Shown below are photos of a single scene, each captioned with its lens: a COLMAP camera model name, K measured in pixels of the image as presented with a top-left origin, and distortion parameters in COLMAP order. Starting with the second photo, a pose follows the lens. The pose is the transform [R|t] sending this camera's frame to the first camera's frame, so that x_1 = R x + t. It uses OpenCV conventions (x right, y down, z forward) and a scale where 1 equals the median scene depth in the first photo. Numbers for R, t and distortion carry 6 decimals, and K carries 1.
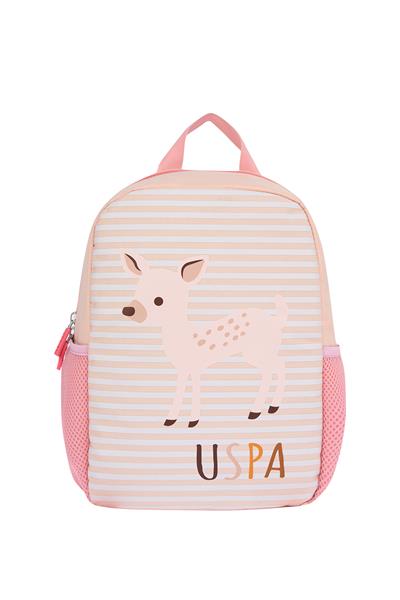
lens RADIAL K [[1288.3, 0, 200.1], [0, 1288.3, 297.5], [0, 0, 1]] dist [0.875458, 0.000000]
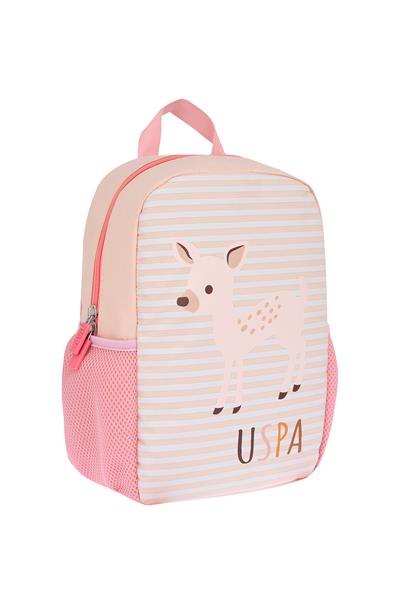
lens RADIAL K [[1288.3, 0, 200.0], [0, 1288.3, 302.7], [0, 0, 1]] dist [0.875458, 0.000000]
pose [[0.862303, -0.065778, 0.502103, -0.526771], [0.056622, 0.997834, 0.033480, -0.020013], [-0.503218, -0.000439, 0.864160, 0.150822]]
